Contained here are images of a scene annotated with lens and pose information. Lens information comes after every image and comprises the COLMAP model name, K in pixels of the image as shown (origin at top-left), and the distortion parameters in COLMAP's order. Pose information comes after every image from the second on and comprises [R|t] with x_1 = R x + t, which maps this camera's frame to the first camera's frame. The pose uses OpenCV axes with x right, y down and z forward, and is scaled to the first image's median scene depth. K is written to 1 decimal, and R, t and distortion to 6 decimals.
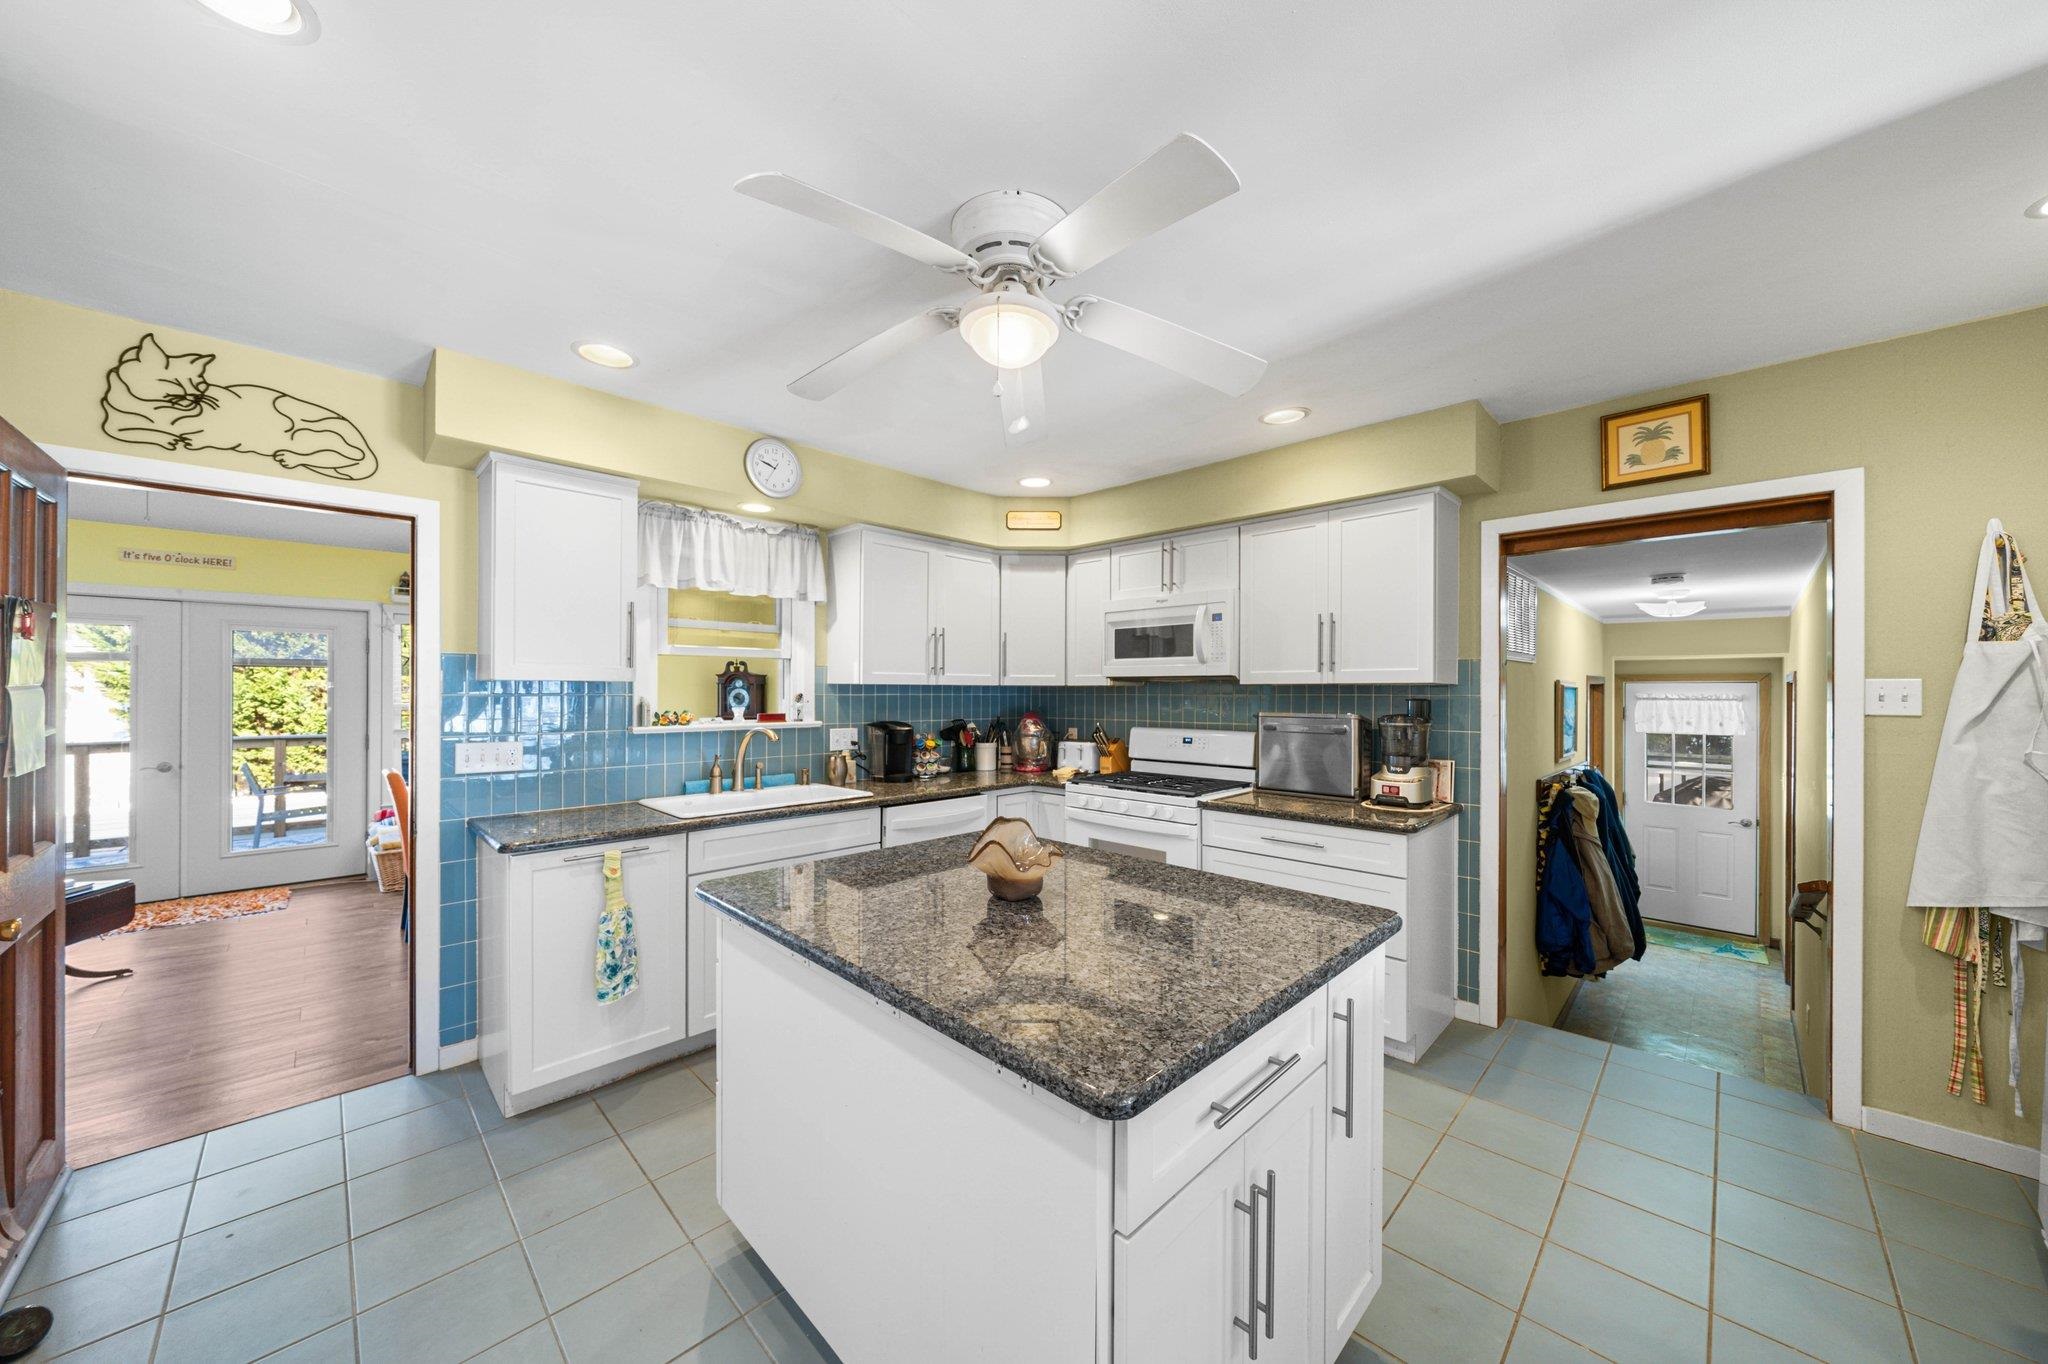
lens RADIAL K [[715.9, 0, 1025.0], [0, 715.9, 691.4], [0, 0, 1]] dist [-0.000210, -0.000182]
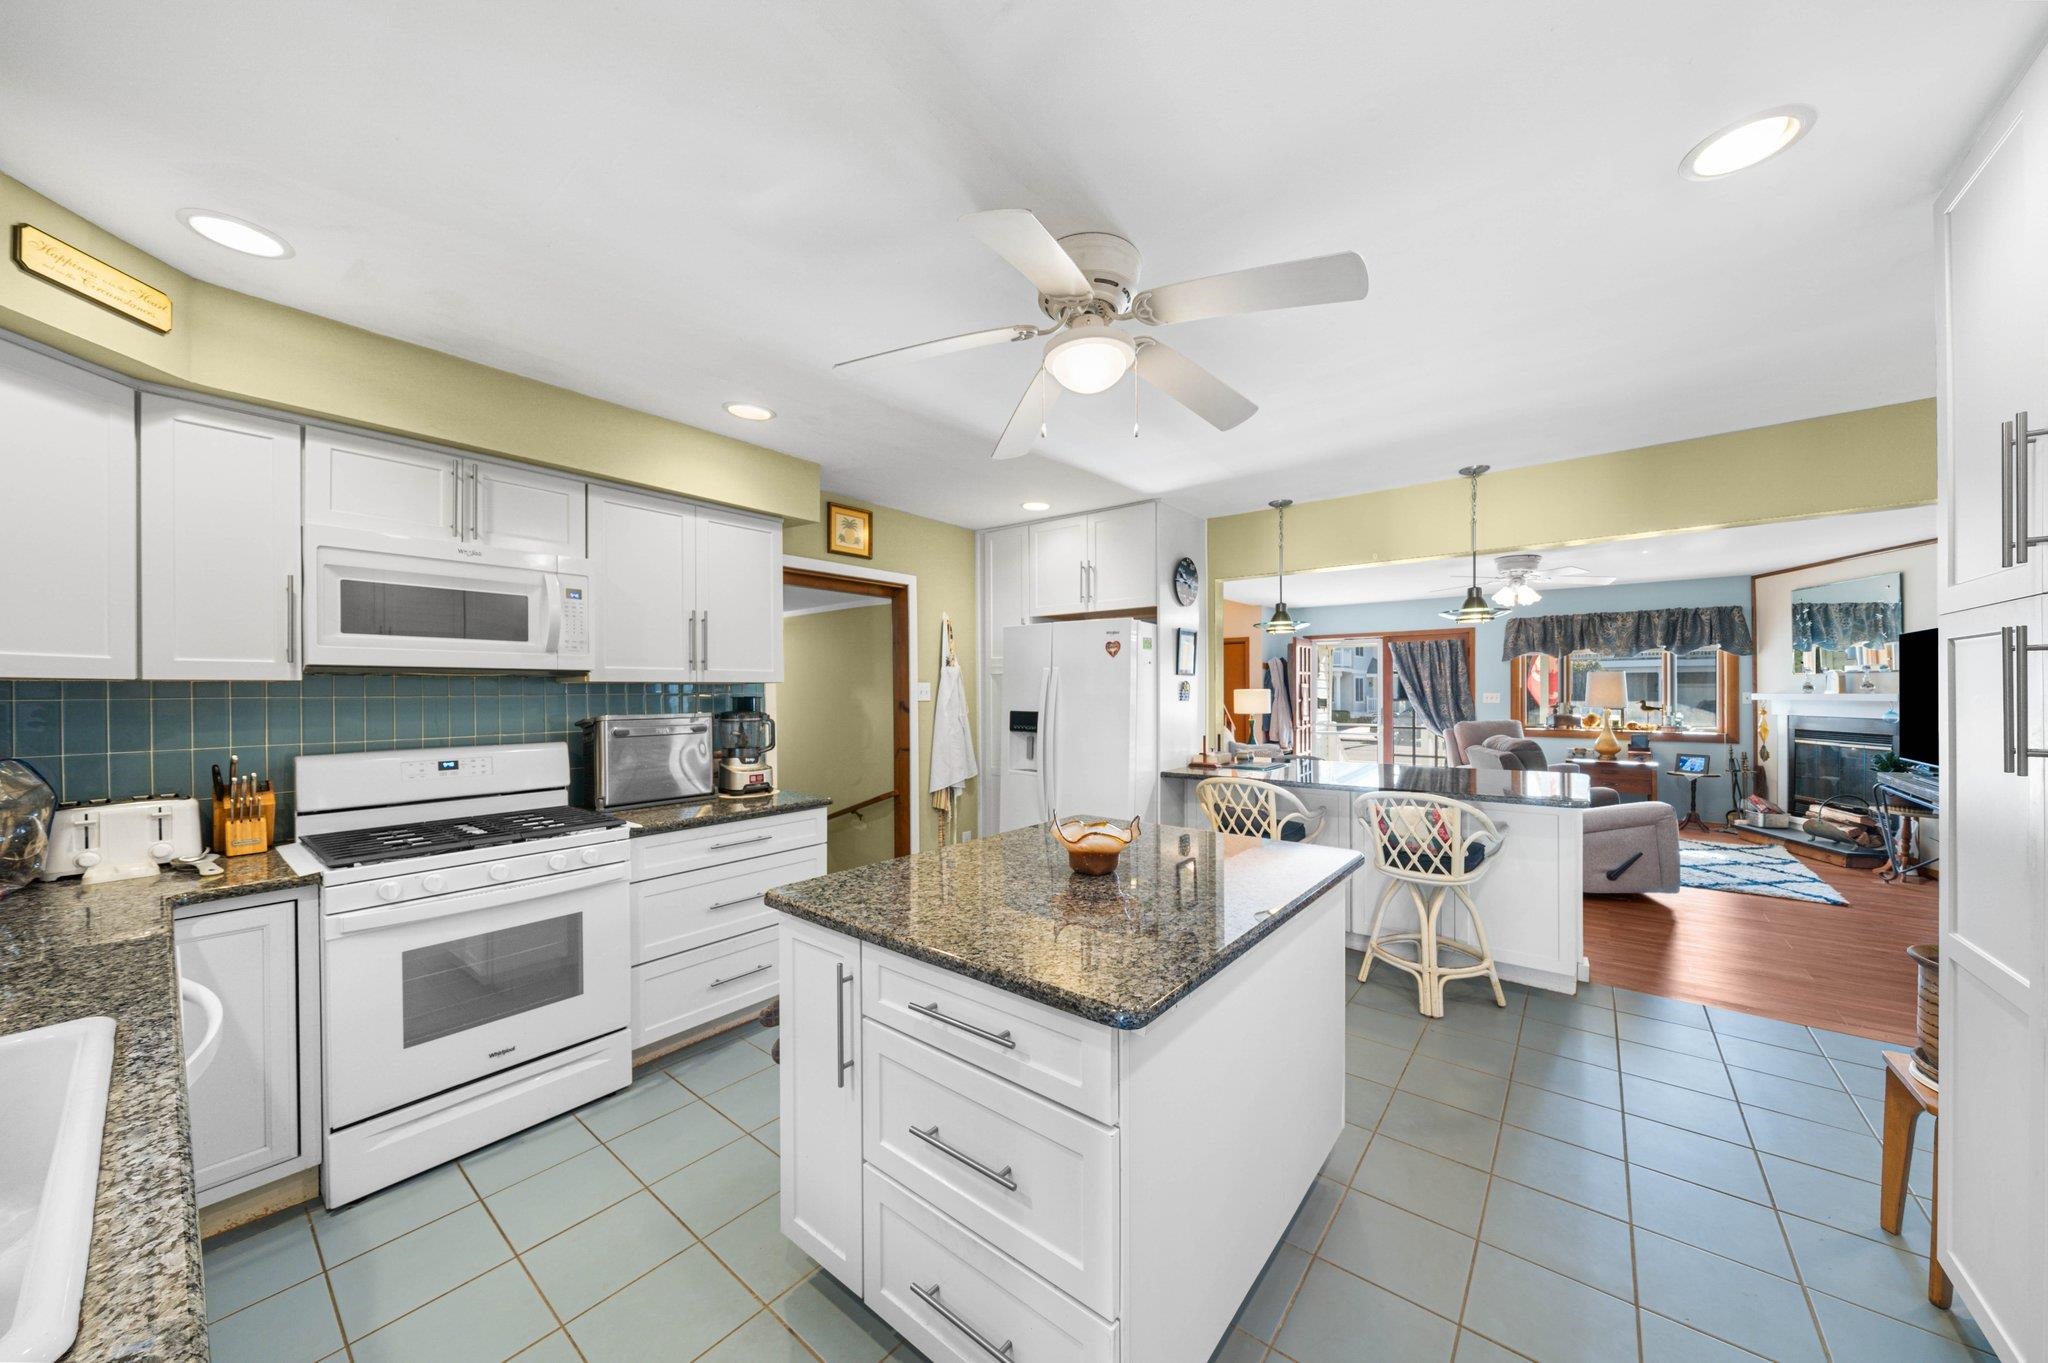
lens RADIAL K [[715.9, 0, 1025.0], [0, 715.9, 690.9], [0, 0, 1]] dist [-0.000210, -0.000182]
pose [[-0.112457, -0.004469, 0.993647, -0.505694], [0.001281, 0.999988, 0.004643, -0.002619], [-0.993656, 0.001795, -0.112450, 0.559902]]
